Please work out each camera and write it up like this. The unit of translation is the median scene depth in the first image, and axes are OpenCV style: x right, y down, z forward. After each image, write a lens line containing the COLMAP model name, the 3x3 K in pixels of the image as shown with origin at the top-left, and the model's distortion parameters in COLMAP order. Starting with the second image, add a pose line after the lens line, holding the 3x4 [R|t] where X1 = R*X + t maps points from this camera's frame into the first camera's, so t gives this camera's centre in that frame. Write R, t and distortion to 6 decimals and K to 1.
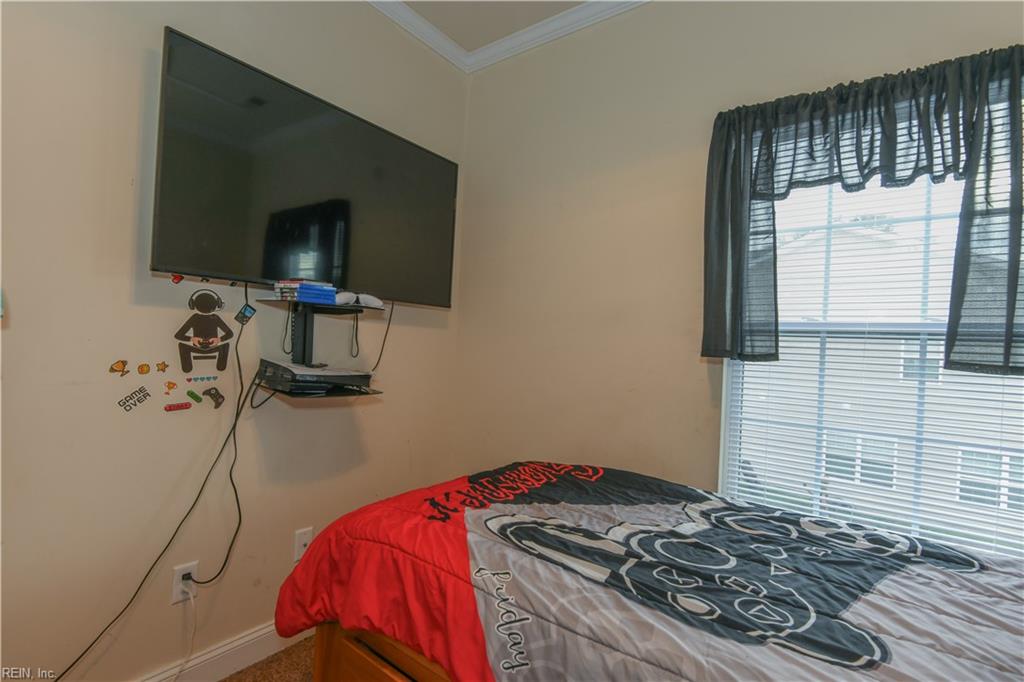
lens RADIAL K [[479.8, 0, 507.8], [0, 479.8, 339.0], [0, 0, 1]] dist [0.004503, -0.007771]
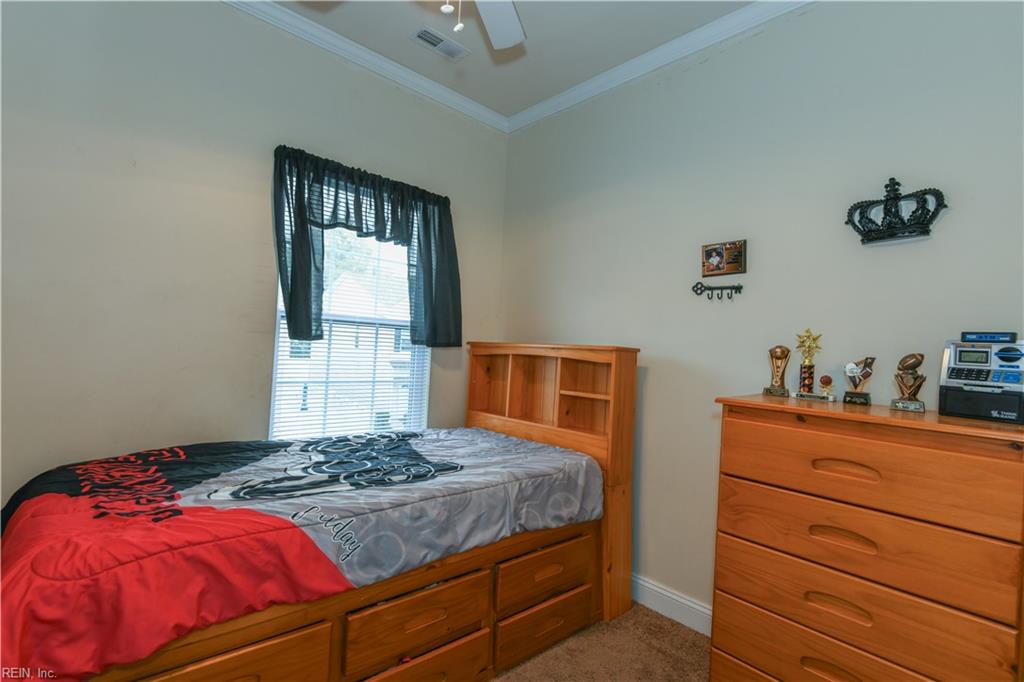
lens RADIAL K [[479.8, 0, 509.9], [0, 479.8, 339.8], [0, 0, 1]] dist [0.004503, -0.007771]
pose [[0.186245, -0.017269, 0.982352, -0.972499], [-0.056171, 0.998023, 0.028194, -0.035113], [-0.980896, -0.060430, 0.184907, 0.203273]]
